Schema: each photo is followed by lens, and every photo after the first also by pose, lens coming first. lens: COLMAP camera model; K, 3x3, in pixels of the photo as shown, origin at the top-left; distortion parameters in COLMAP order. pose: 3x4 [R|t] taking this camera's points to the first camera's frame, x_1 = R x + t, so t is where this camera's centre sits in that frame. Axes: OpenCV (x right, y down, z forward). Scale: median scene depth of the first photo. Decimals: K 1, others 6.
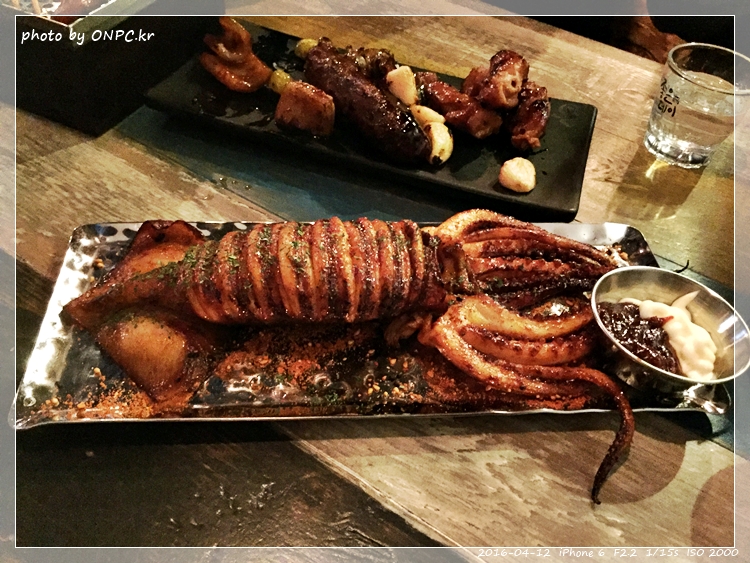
lens RADIAL K [[666.3, 0, 373.3], [0, 666.3, 281.1], [0, 0, 1]] dist [0.068552, -0.123321]
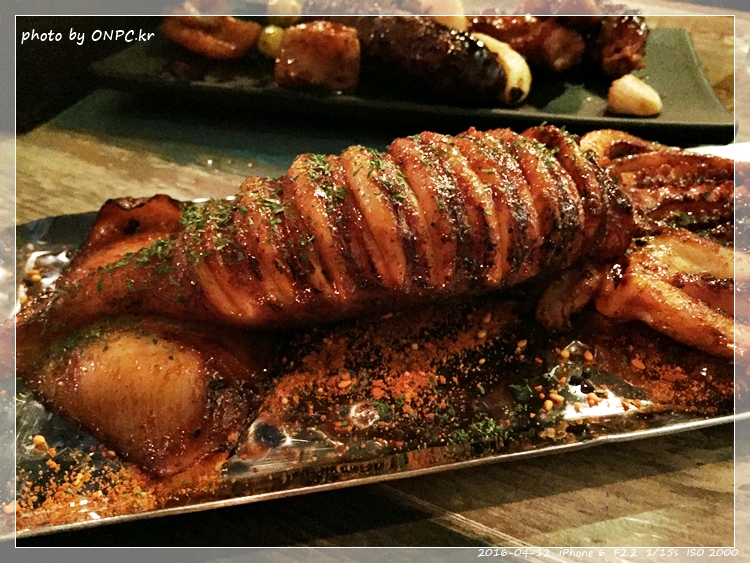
lens RADIAL K [[666.3, 0, 371.7], [0, 666.3, 284.9], [0, 0, 1]] dist [0.068552, -0.123321]
pose [[0.988910, -0.134209, 0.063603, -0.146523], [0.141713, 0.980835, -0.133718, 0.104098], [-0.044437, 0.141249, 0.988976, 0.386575]]
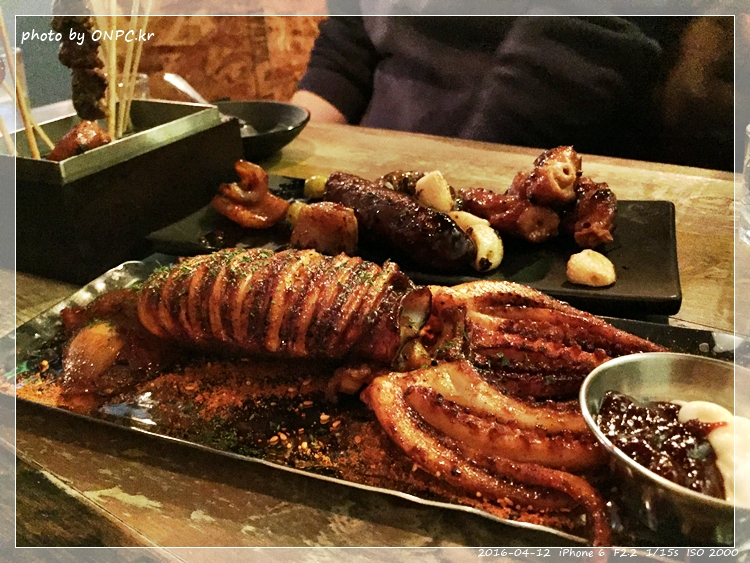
lens RADIAL K [[666.3, 0, 375.6], [0, 666.3, 278.7], [0, 0, 1]] dist [0.068552, -0.123321]
pose [[0.991806, -0.100596, -0.078752, 0.029680], [0.068015, 0.937581, -0.341052, 0.117850], [0.108145, 0.332901, 0.936740, 0.271932]]
